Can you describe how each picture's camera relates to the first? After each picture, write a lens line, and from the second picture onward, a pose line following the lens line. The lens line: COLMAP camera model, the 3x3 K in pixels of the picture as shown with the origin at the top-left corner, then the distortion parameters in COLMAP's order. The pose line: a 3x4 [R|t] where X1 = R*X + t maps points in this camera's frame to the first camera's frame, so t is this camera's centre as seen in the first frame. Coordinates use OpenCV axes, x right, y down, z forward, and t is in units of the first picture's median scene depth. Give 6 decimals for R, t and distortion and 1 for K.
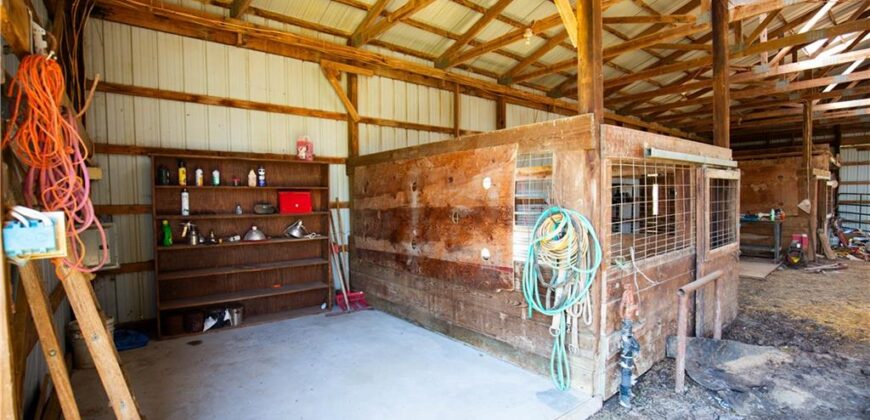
lens RADIAL K [[414.7, 0, 435.0], [0, 414.7, 210.0], [0, 0, 1]] dist [-0.021868, 0.000335]
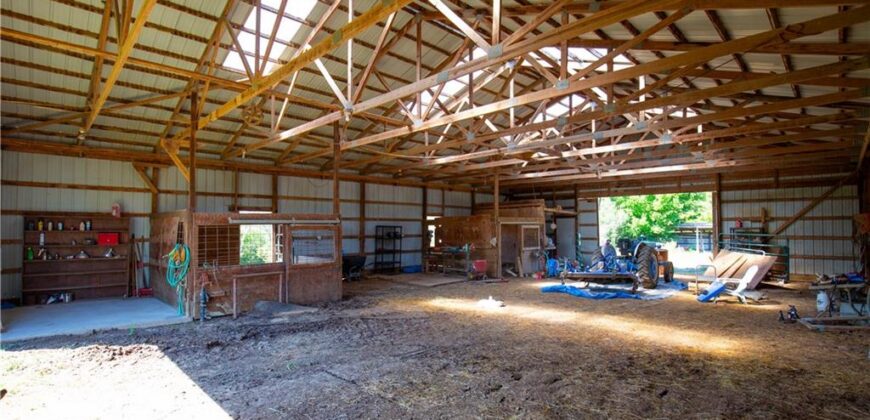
lens RADIAL K [[414.7, 0, 435.0], [0, 414.7, 210.0], [0, 0, 1]] dist [-0.021868, 0.000335]
pose [[0.996386, 0.014877, 0.083622, 1.047749], [-0.009075, 0.997551, -0.069345, -0.035159], [-0.084449, 0.068336, 0.994082, -1.051245]]
